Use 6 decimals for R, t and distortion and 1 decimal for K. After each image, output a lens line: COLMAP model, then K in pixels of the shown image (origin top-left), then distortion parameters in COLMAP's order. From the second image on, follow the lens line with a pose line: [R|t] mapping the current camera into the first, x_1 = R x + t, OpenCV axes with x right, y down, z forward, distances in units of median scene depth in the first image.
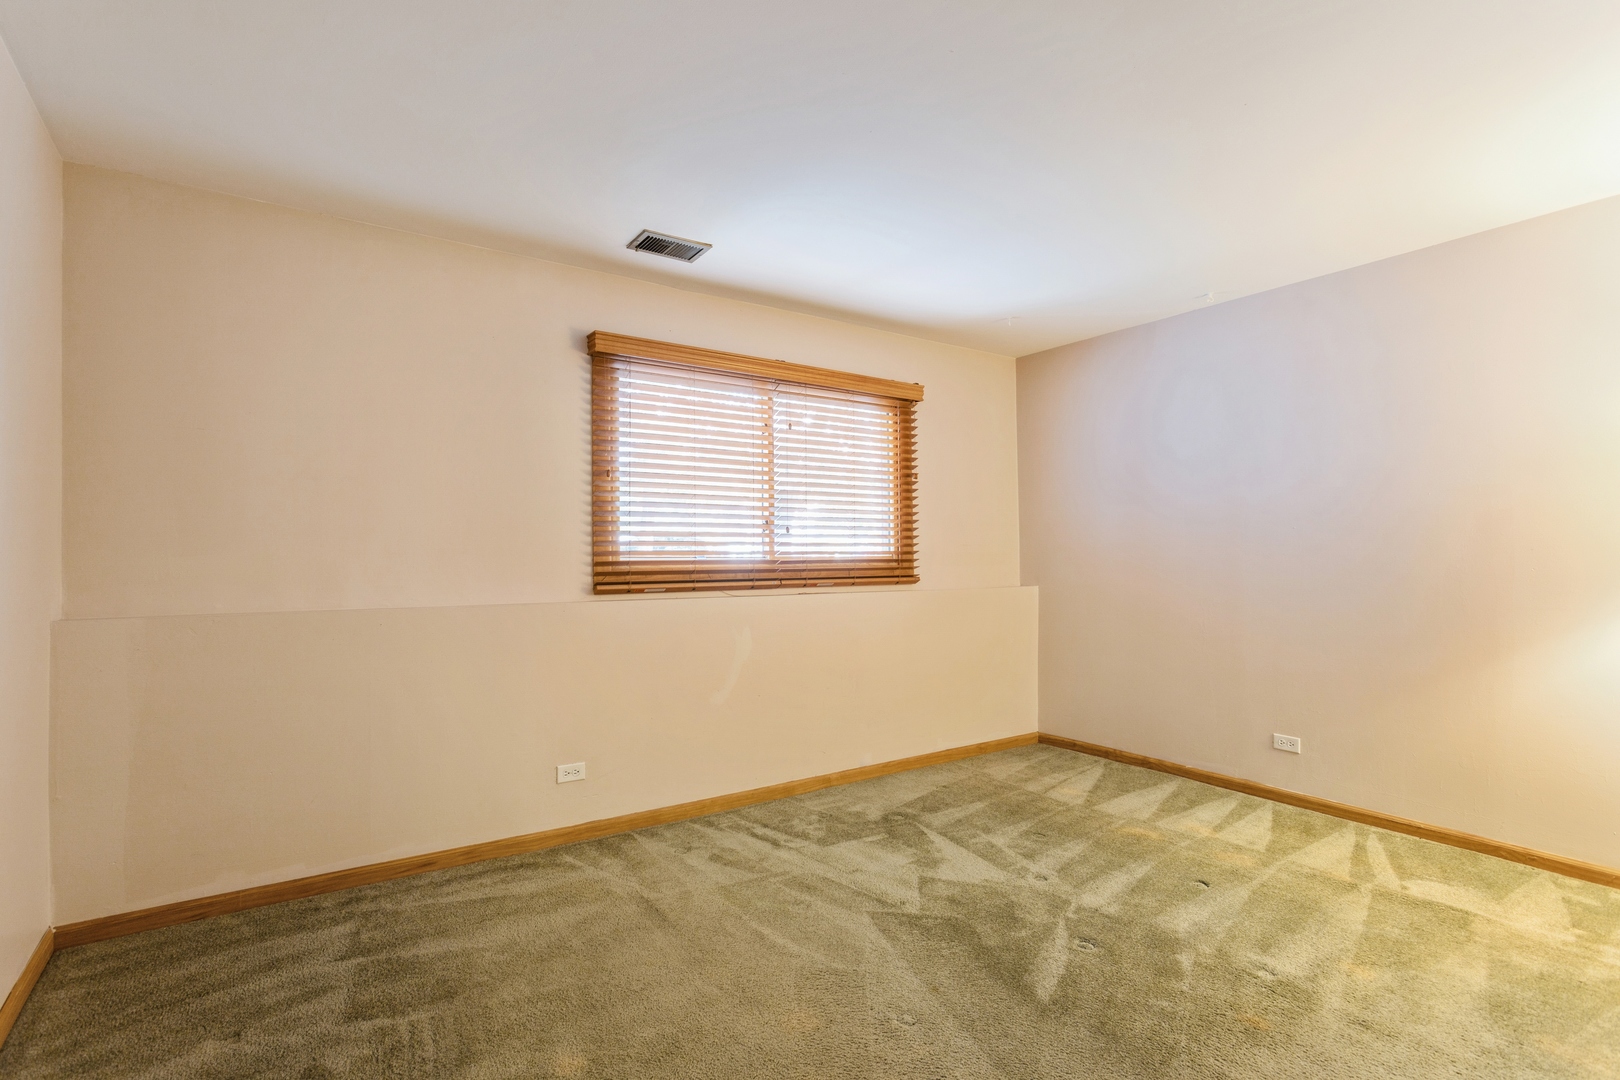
lens RADIAL K [[775.7, 0, 804.1], [0, 775.7, 535.3], [0, 0, 1]] dist [-0.000069, 0.001839]
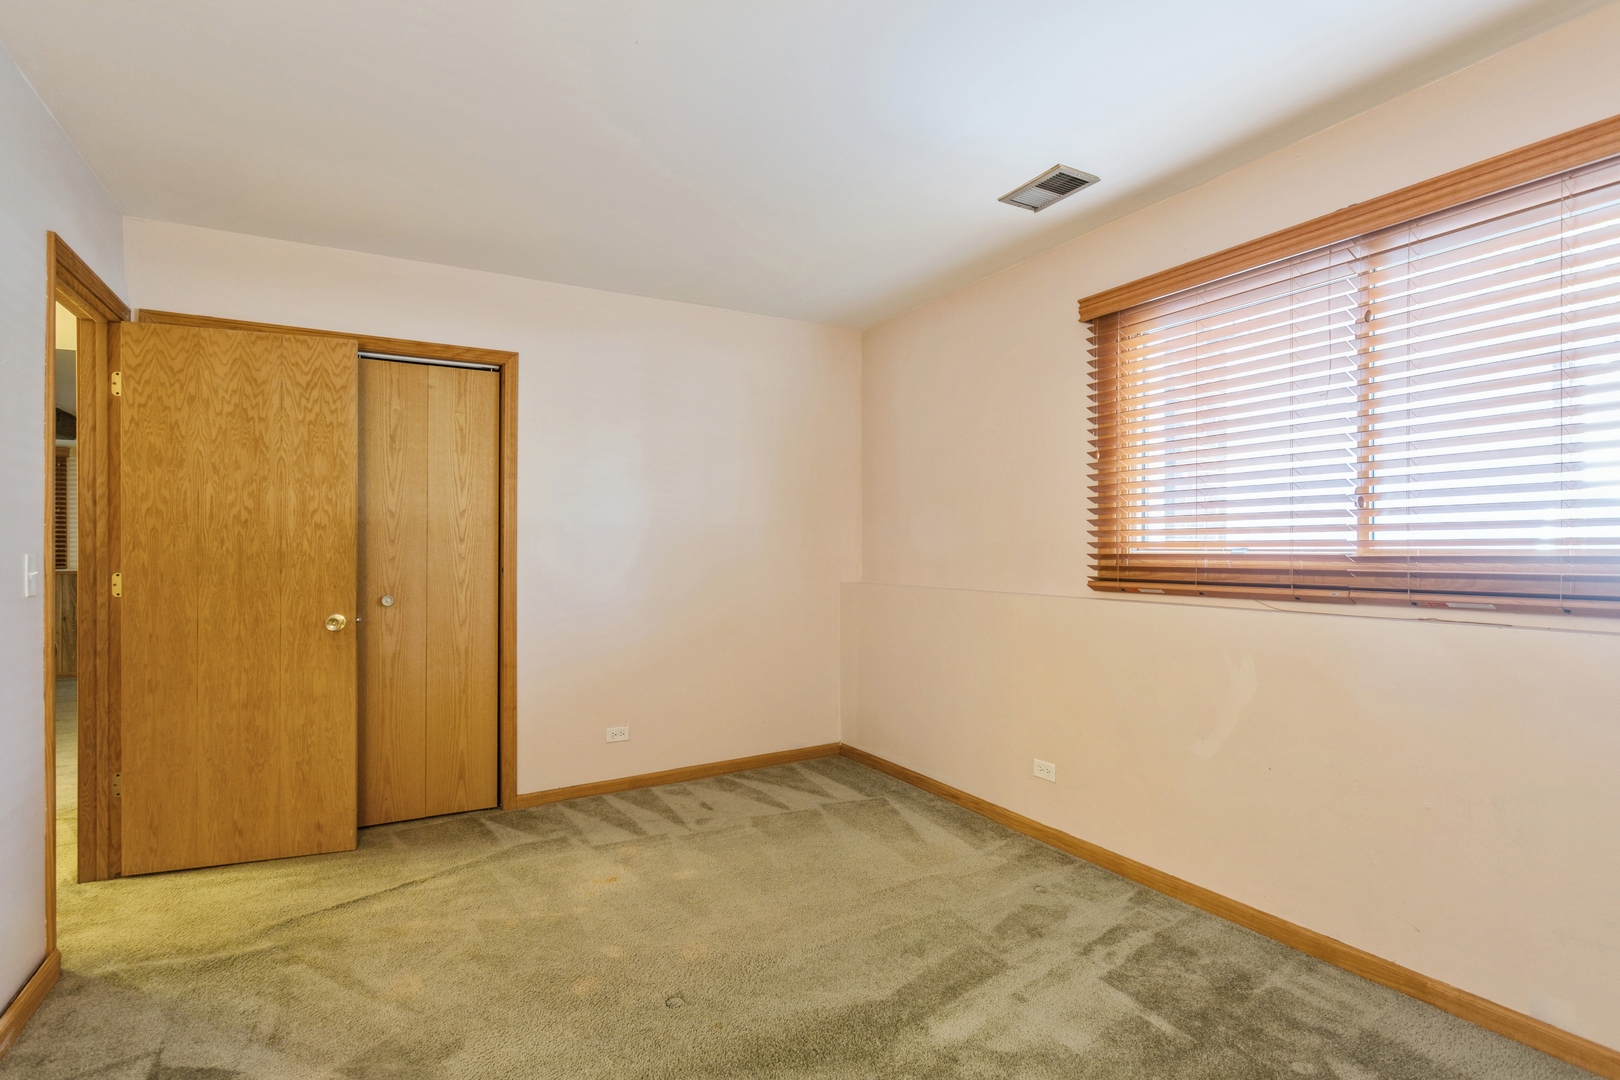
lens RADIAL K [[775.7, 0, 801.1], [0, 775.7, 556.6], [0, 0, 1]] dist [-0.000069, 0.001839]
pose [[-0.056496, 0.006928, -0.998379, 0.632614], [0.012990, 0.999896, 0.006203, 0.026700], [0.998318, -0.012619, -0.056580, 0.700960]]
